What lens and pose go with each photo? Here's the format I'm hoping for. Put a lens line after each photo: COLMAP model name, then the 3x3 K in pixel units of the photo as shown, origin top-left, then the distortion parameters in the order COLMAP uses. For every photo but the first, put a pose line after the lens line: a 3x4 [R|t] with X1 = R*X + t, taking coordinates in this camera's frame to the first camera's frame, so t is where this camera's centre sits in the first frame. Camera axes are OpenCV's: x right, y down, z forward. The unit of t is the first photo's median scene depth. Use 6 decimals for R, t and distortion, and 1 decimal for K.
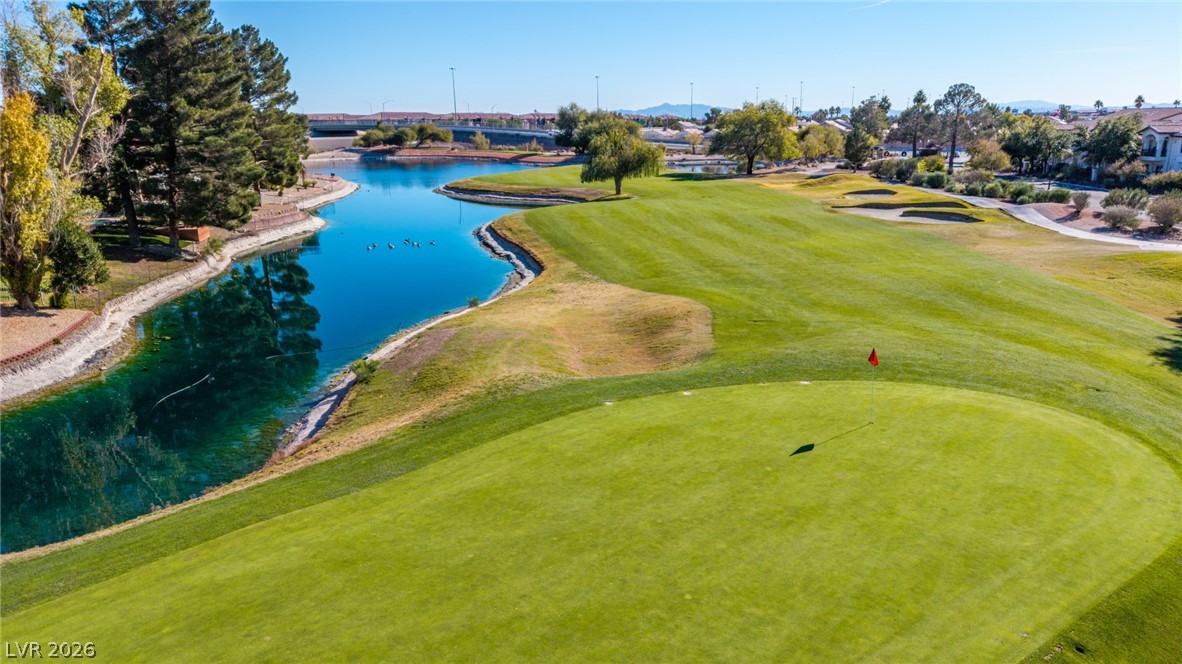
lens RADIAL K [[806.4, 0, 592.7], [0, 806.4, 327.7], [0, 0, 1]] dist [-0.023877, 0.002388]
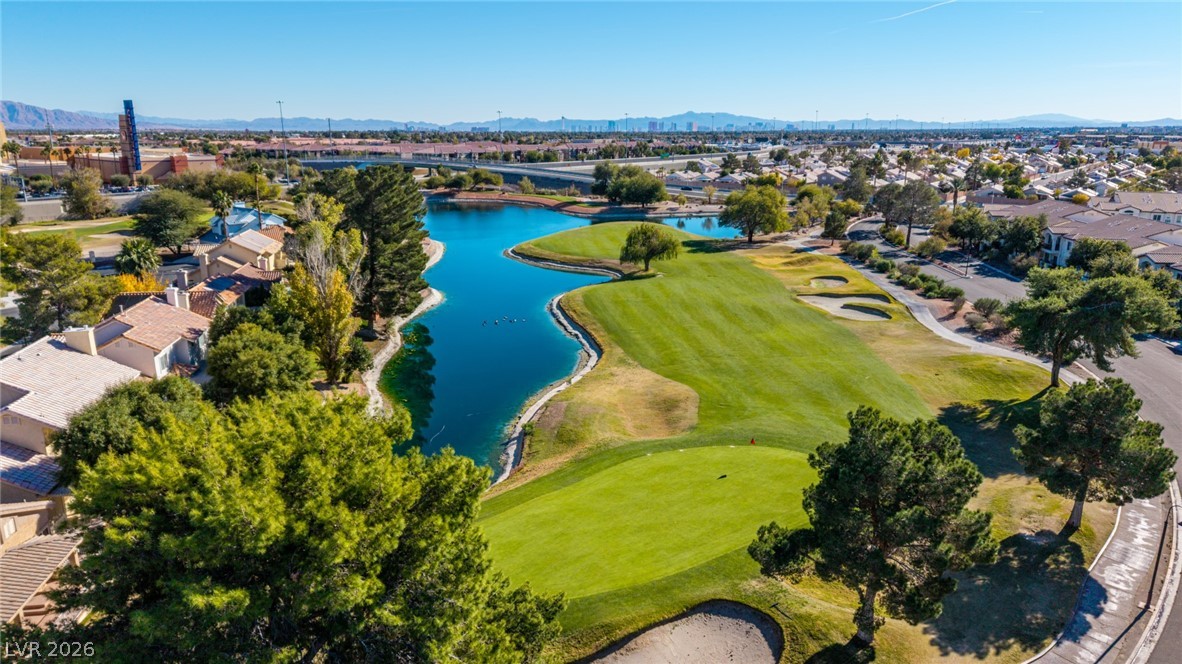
lens RADIAL K [[806.4, 0, 589.7], [0, 806.4, 335.7], [0, 0, 1]] dist [-0.023877, 0.002388]
pose [[0.999358, 0.023857, -0.026728, -0.038742], [-0.023447, 0.999604, 0.015536, -0.112913], [0.027088, -0.014899, 0.999522, -0.543573]]
